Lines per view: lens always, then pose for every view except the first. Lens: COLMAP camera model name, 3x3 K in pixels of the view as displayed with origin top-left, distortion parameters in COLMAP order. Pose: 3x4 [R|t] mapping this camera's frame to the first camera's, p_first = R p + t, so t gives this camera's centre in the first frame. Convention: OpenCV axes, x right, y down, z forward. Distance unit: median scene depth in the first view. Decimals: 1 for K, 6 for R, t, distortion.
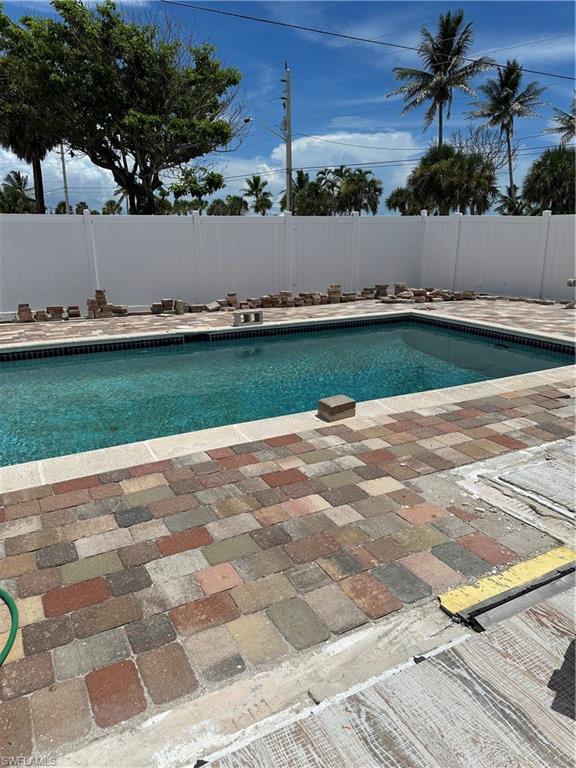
lens RADIAL K [[572.2, 0, 288.0], [0, 572.2, 384.0], [0, 0, 1]] dist [0.039182, -0.006814]
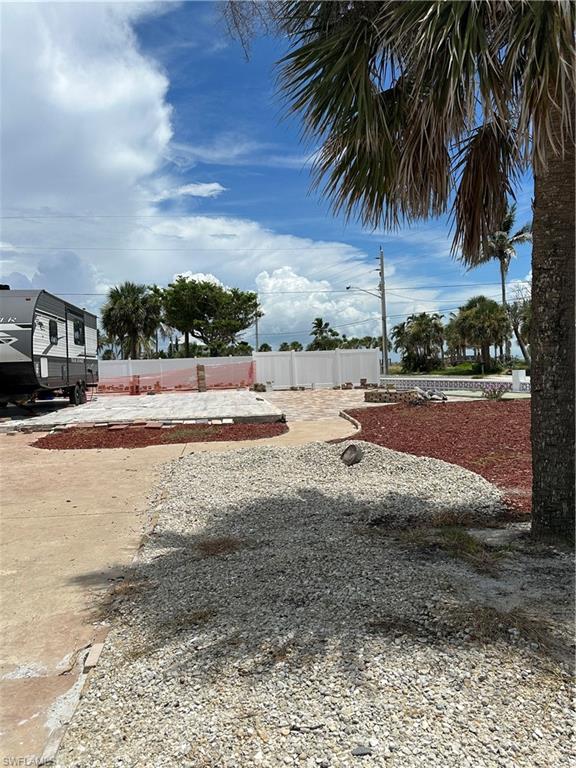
lens RADIAL K [[667.4, 0, 288.0], [0, 667.4, 384.0], [0, 0, 1]] dist [0.203111, 0.002262]
pose [[0.924345, -0.017824, -0.381141, 0.315615], [-0.070335, 0.973831, -0.216118, 0.110131], [0.375019, 0.226575, 0.898902, -0.376050]]
